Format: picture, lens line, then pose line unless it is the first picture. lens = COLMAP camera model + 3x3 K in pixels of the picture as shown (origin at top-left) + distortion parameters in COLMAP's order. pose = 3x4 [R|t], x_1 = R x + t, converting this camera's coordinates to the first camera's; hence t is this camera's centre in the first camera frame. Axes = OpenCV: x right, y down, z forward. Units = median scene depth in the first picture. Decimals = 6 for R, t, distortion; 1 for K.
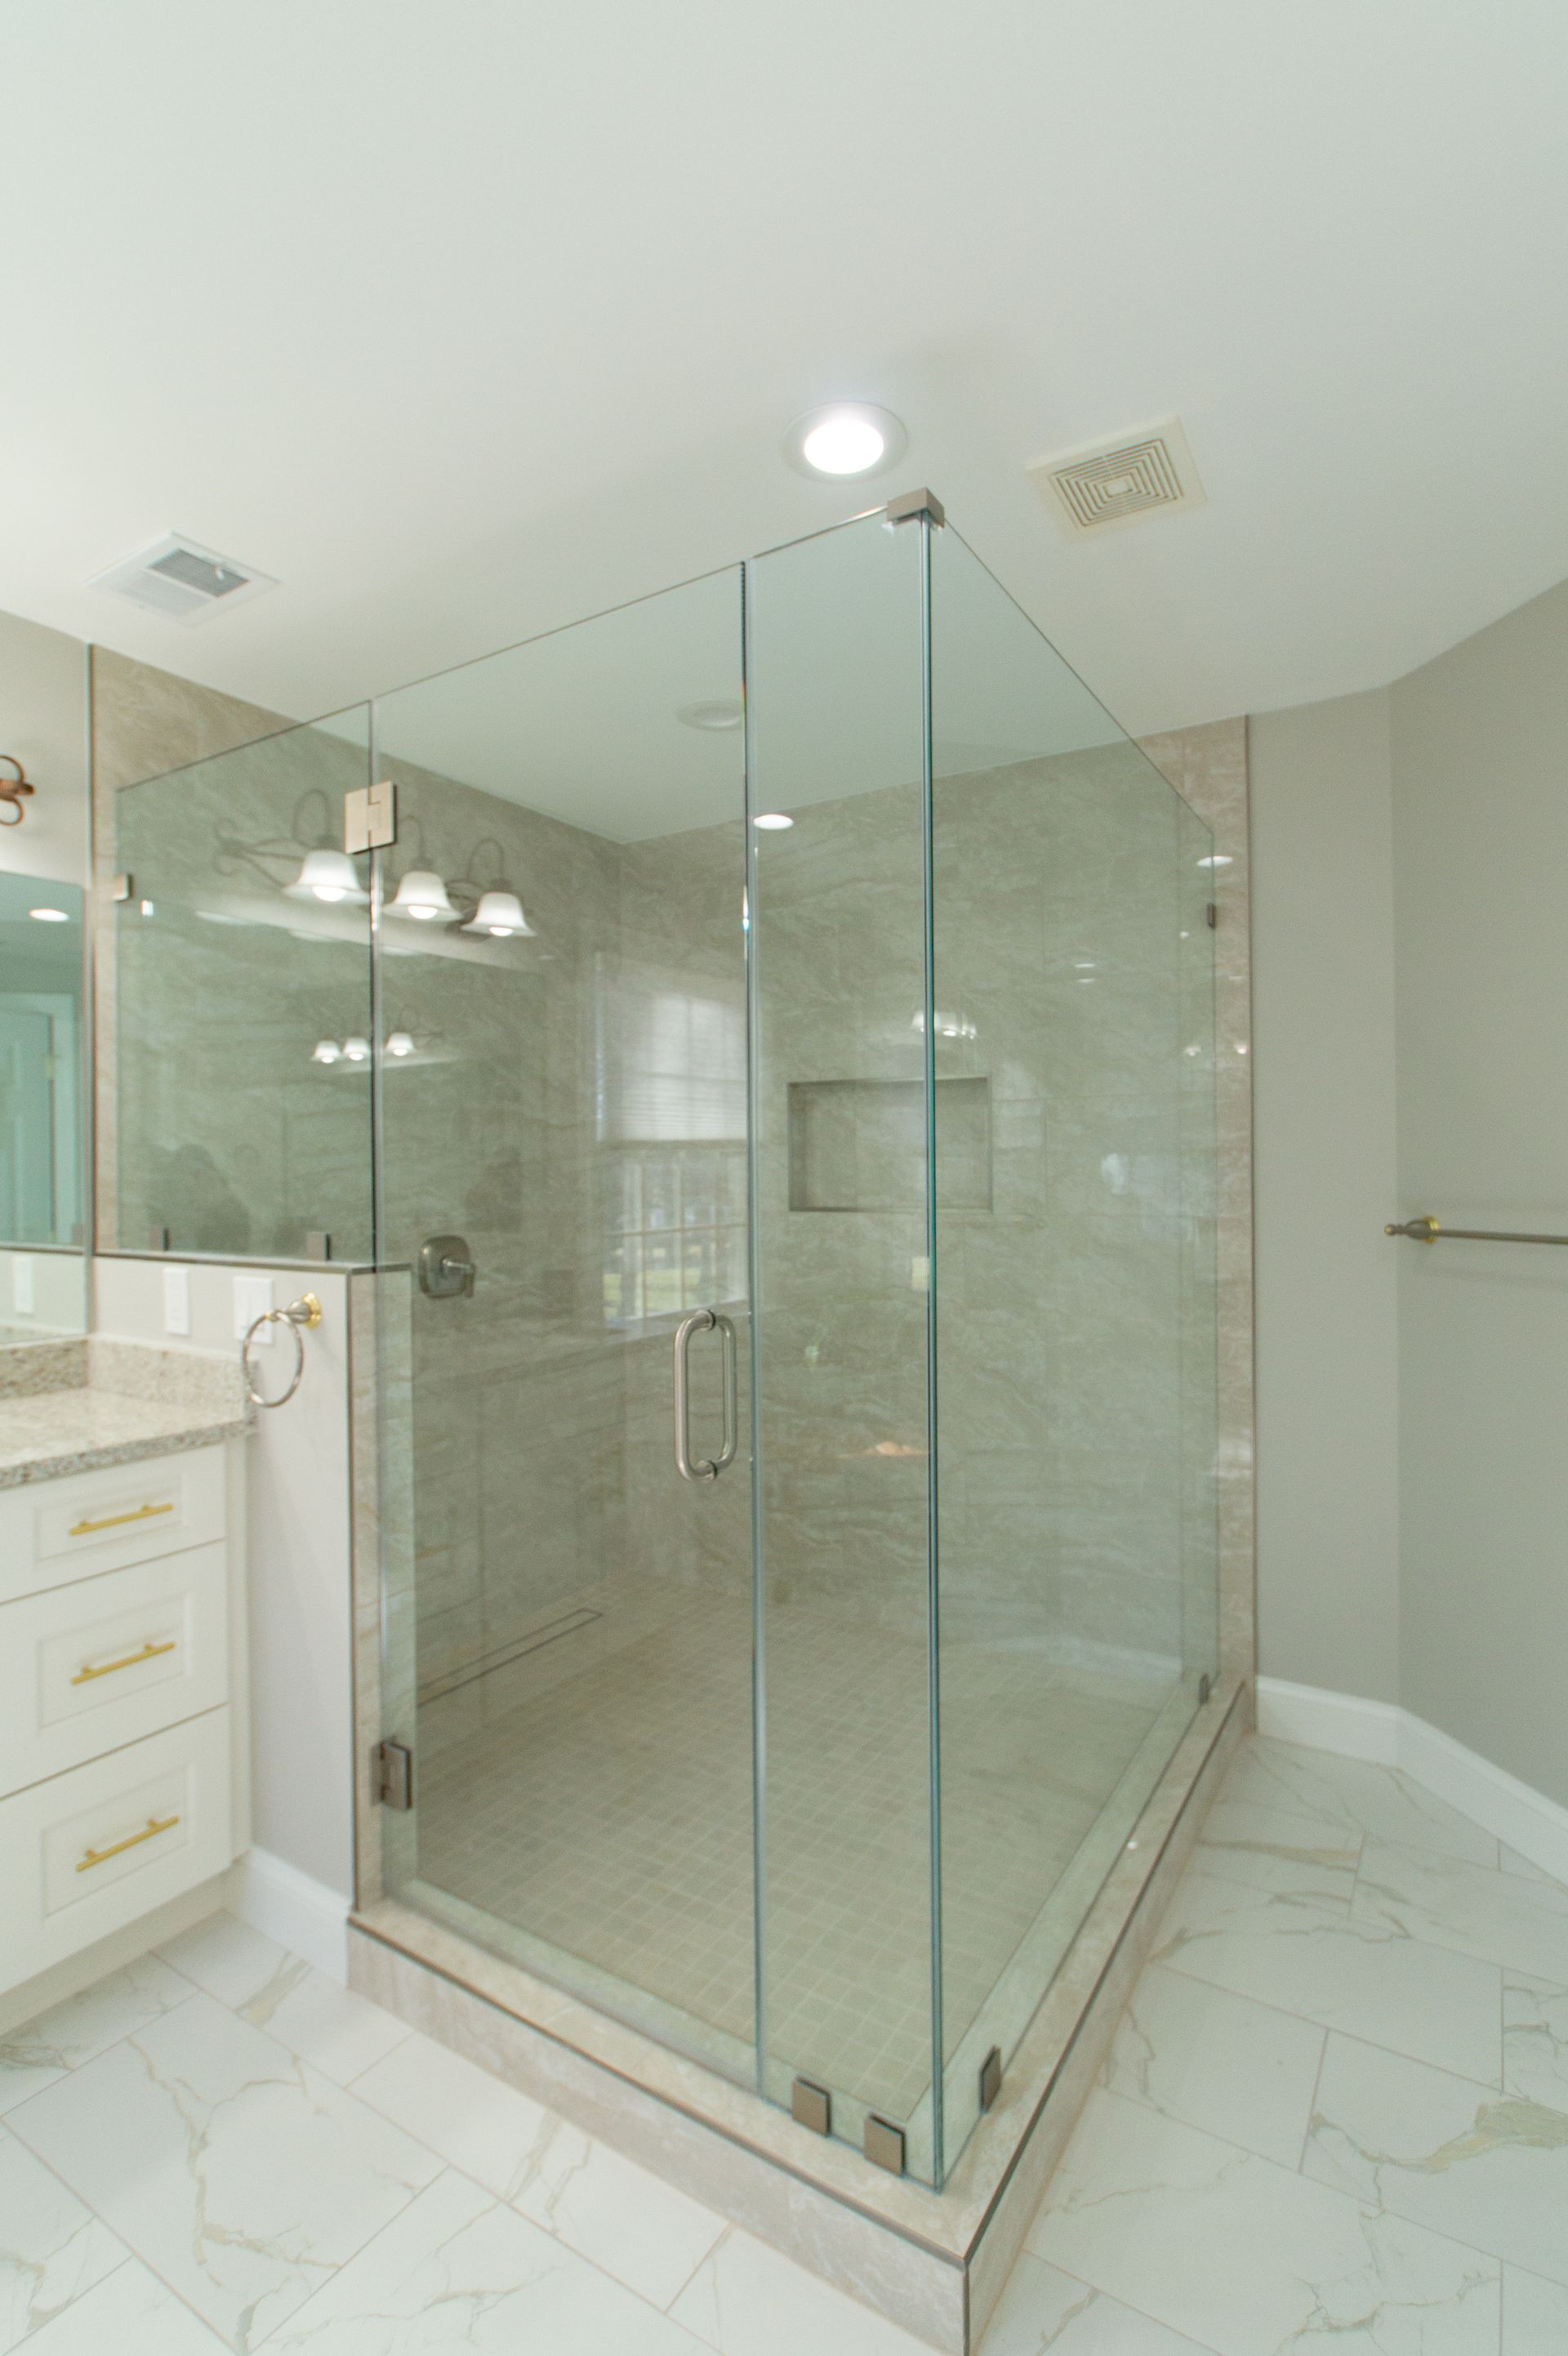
lens RADIAL K [[1124.2, 0, 792.4], [0, 1124.2, 1181.2], [0, 0, 1]] dist [-0.015864, 0.011153]
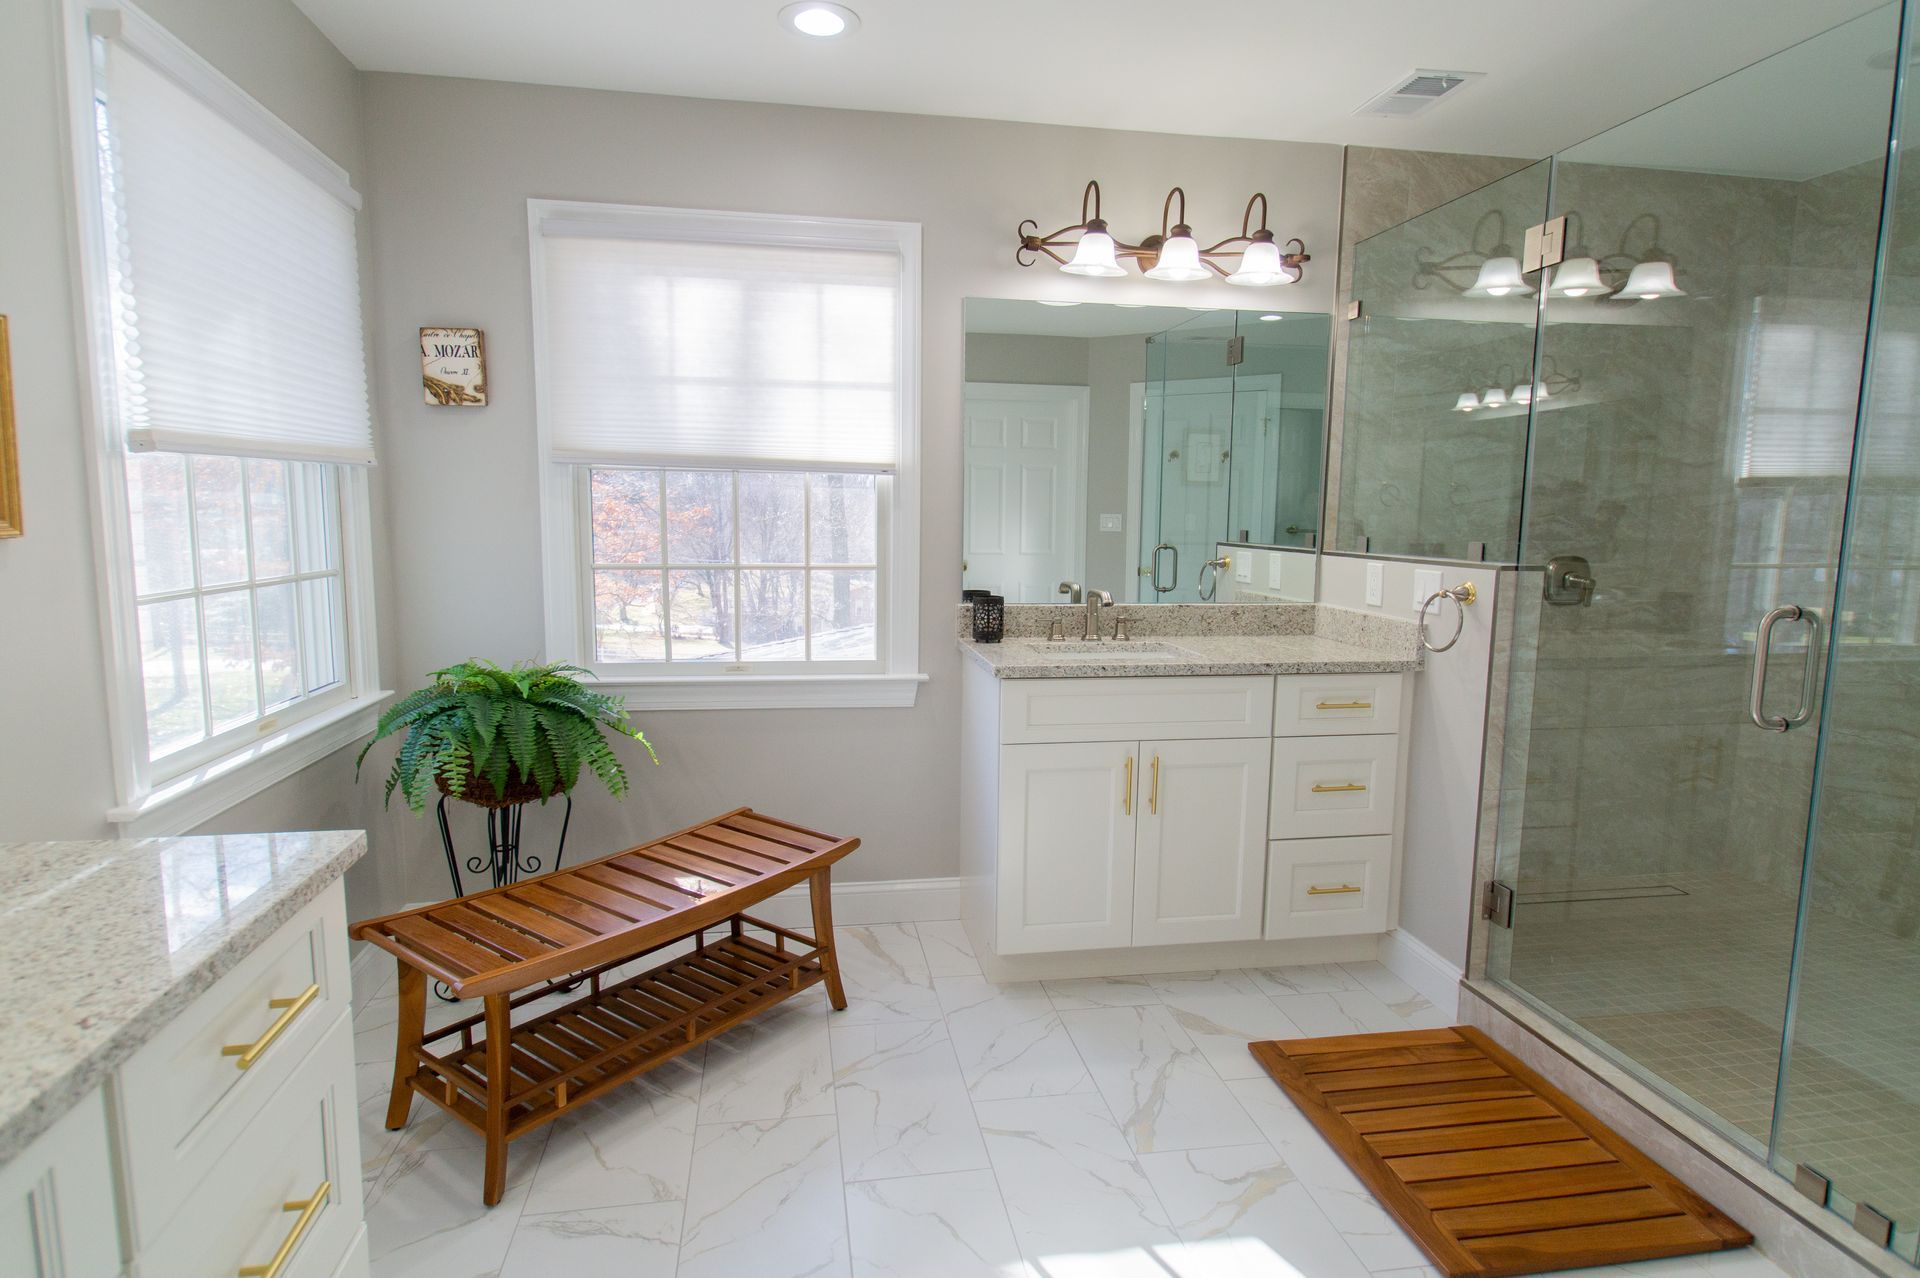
lens RADIAL K [[1014.3, 0, 951.0], [0, 1014.3, 641.3], [0, 0, 1]] dist [0.004955, 0.000812]
pose [[0.666739, 0.109238, -0.737242, 0.097933], [-0.018852, 0.991356, 0.129841, 0.012545], [0.745053, -0.072671, 0.663035, -0.347809]]
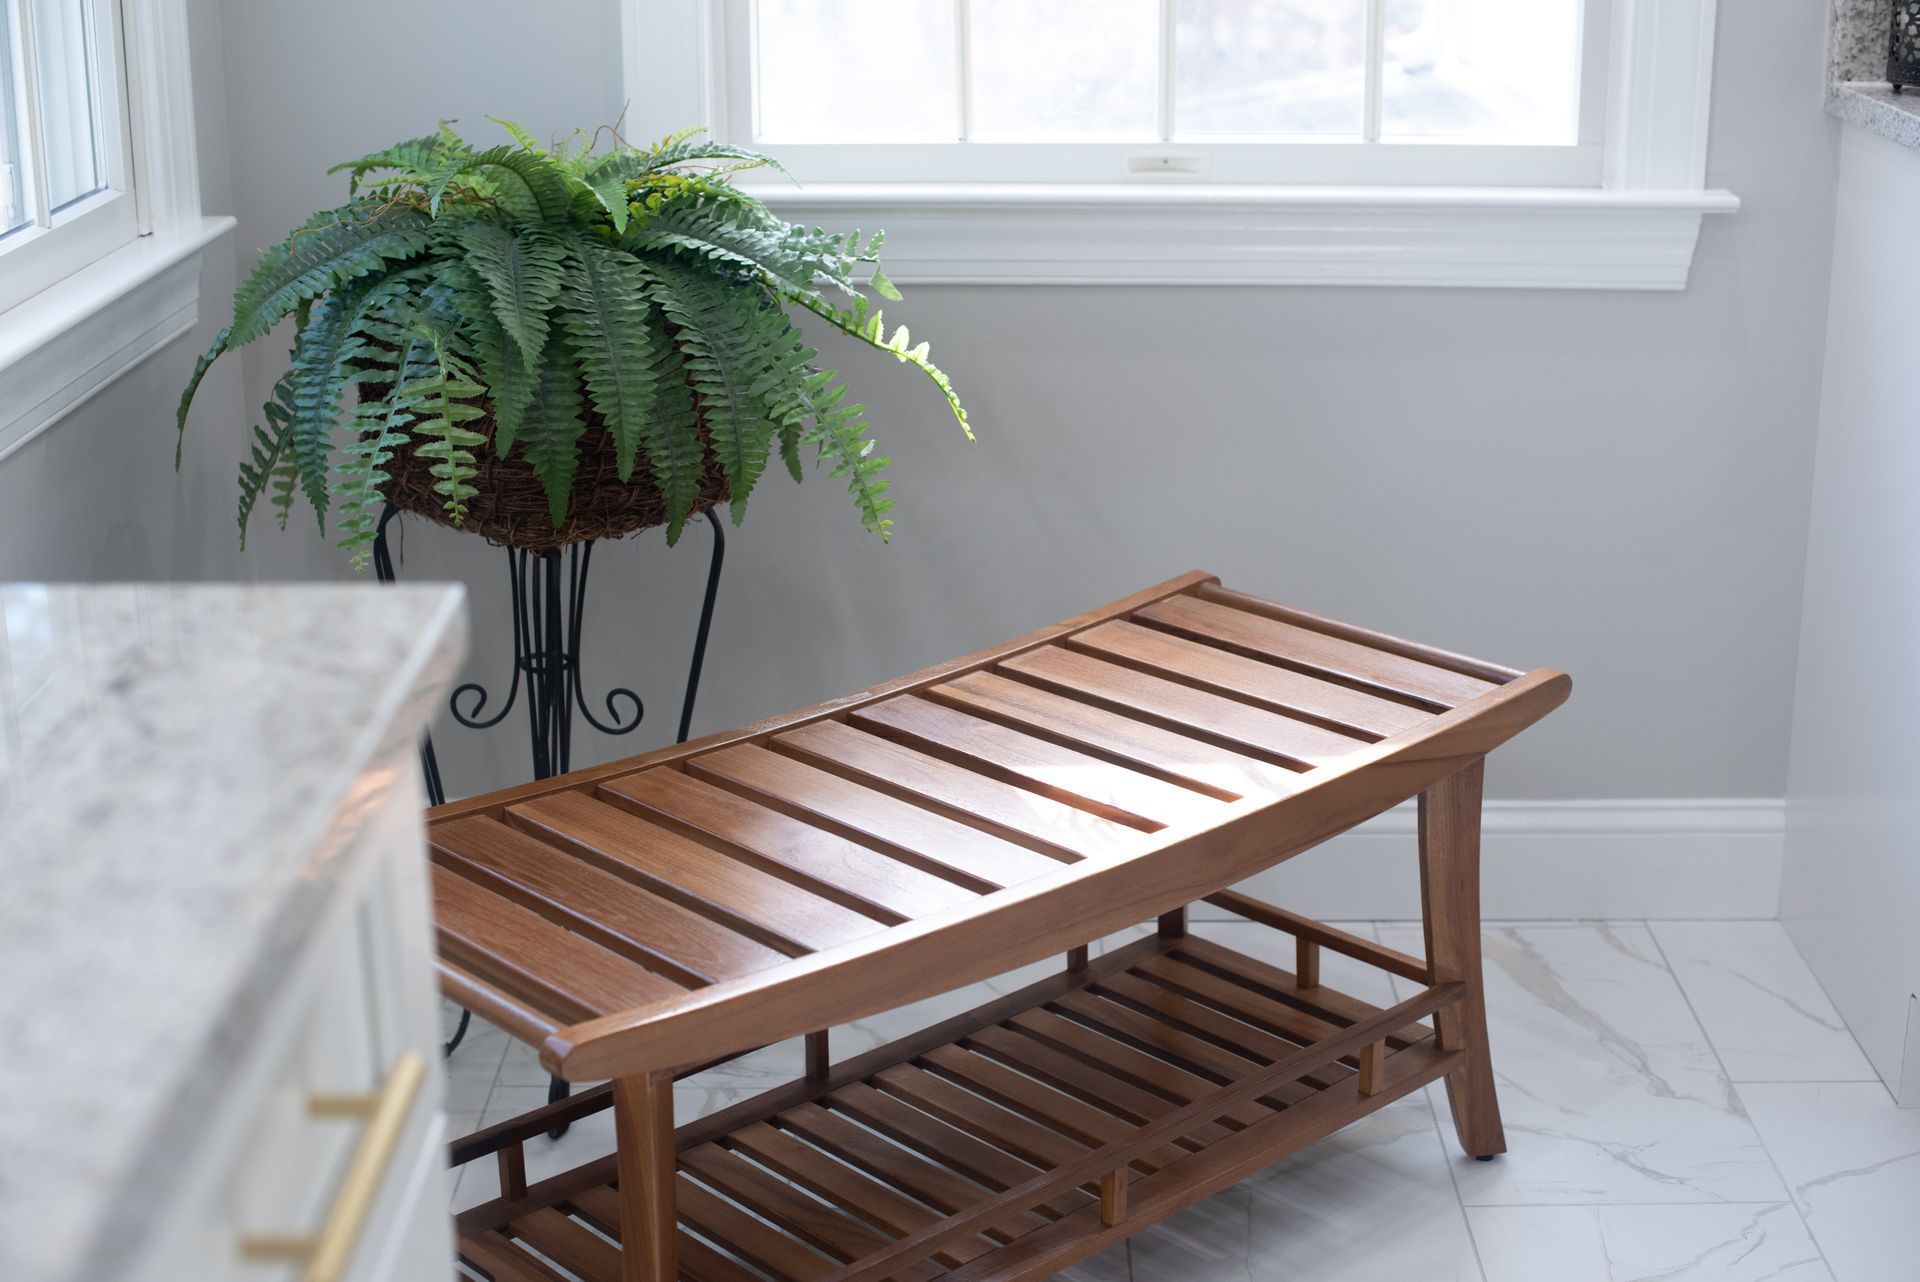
lens RADIAL K [[2795.2, 0, 960.0], [0, 2795.2, 641.0], [0, 0, 1]] dist [-0.241106, 0.764625]
pose [[0.521338, 0.261497, -0.812296, -0.062874], [-0.000094, 0.951909, 0.306382, 0.051263], [0.853350, -0.159652, 0.496291, -0.389424]]
